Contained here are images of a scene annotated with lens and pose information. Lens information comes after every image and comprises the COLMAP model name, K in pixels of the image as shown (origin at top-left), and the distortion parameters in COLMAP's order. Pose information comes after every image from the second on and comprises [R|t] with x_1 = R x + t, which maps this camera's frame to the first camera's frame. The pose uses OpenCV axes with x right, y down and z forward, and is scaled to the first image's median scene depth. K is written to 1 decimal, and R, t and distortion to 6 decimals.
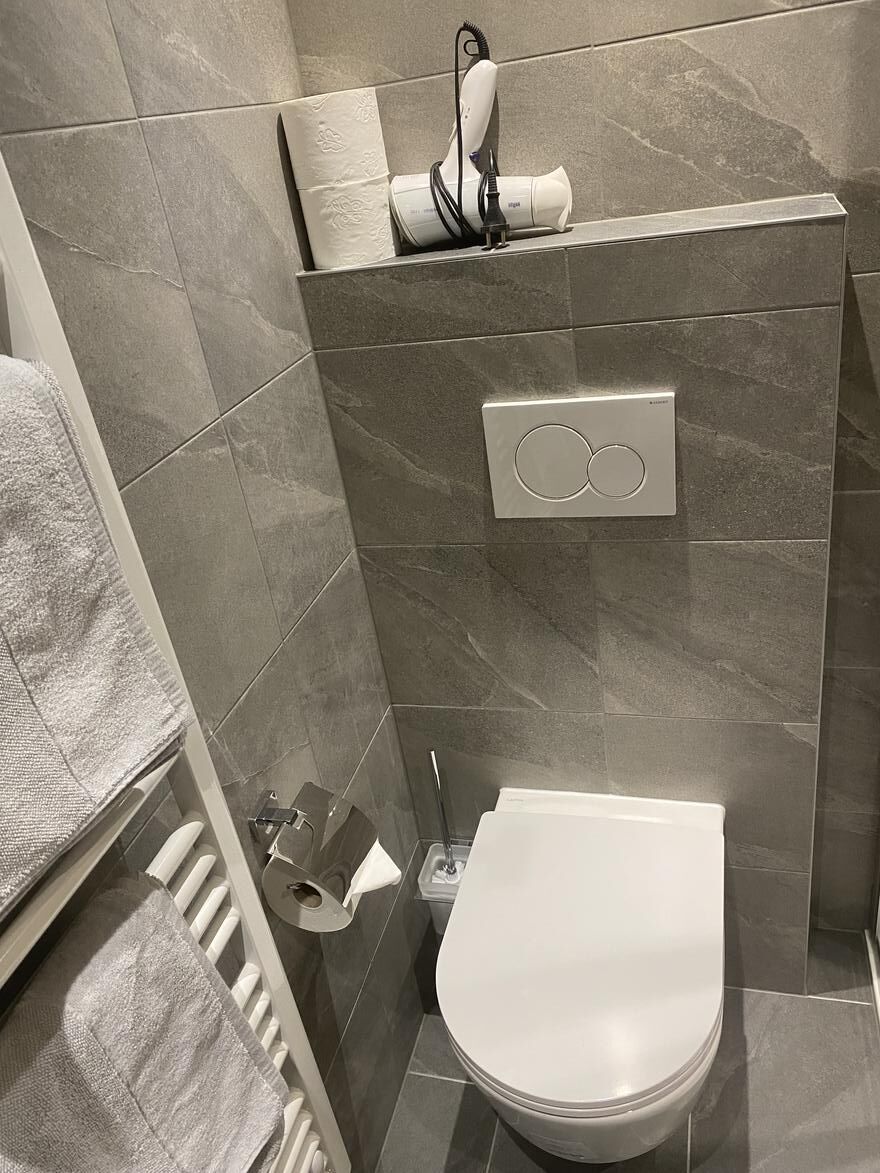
lens RADIAL K [[895.4, 0, 444.7], [0, 895.4, 584.9], [0, 0, 1]] dist [-0.004146, -0.001420]
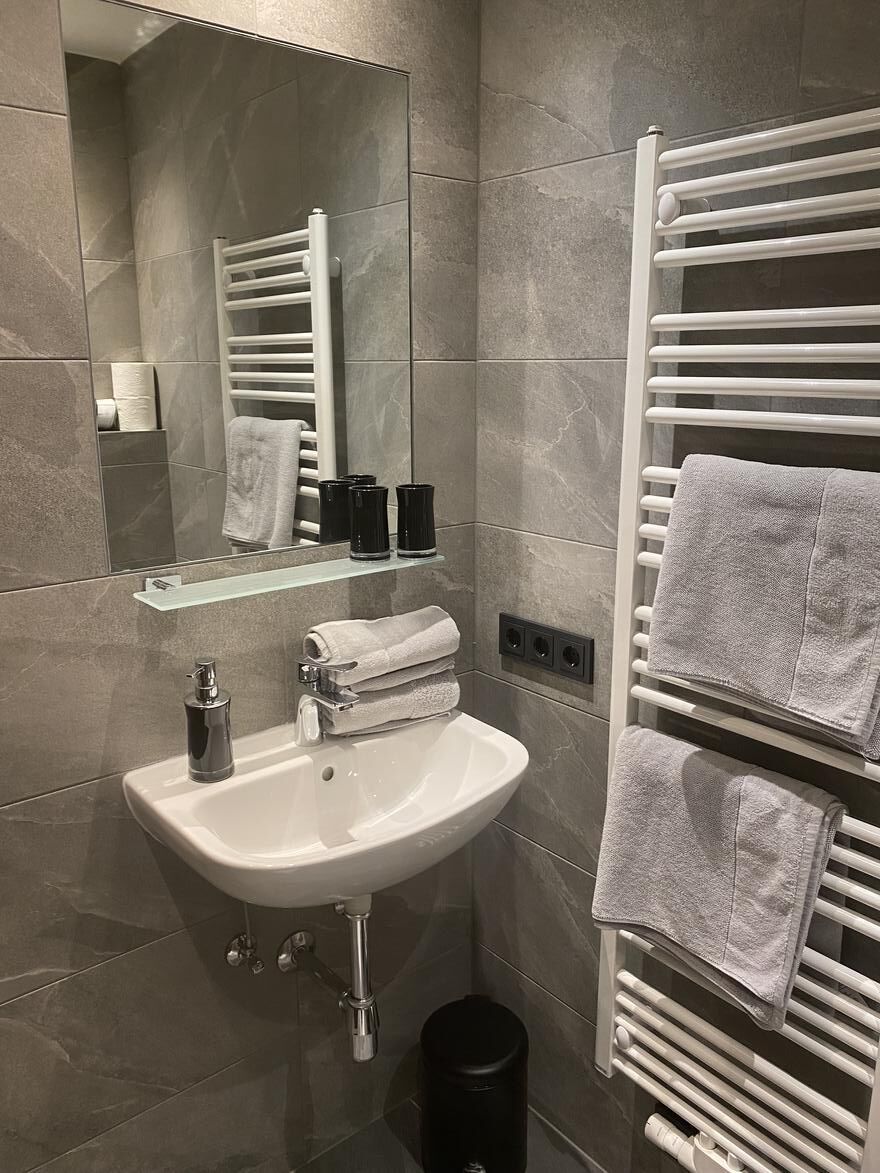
lens RADIAL K [[895.4, 0, 444.7], [0, 895.4, 584.9], [0, 0, 1]] dist [-0.004146, -0.001420]
pose [[-0.565894, 0.340185, -0.751025, 1.150614], [-0.313683, 0.753571, 0.577697, -0.687514], [0.762475, 0.562499, -0.319731, 0.836939]]
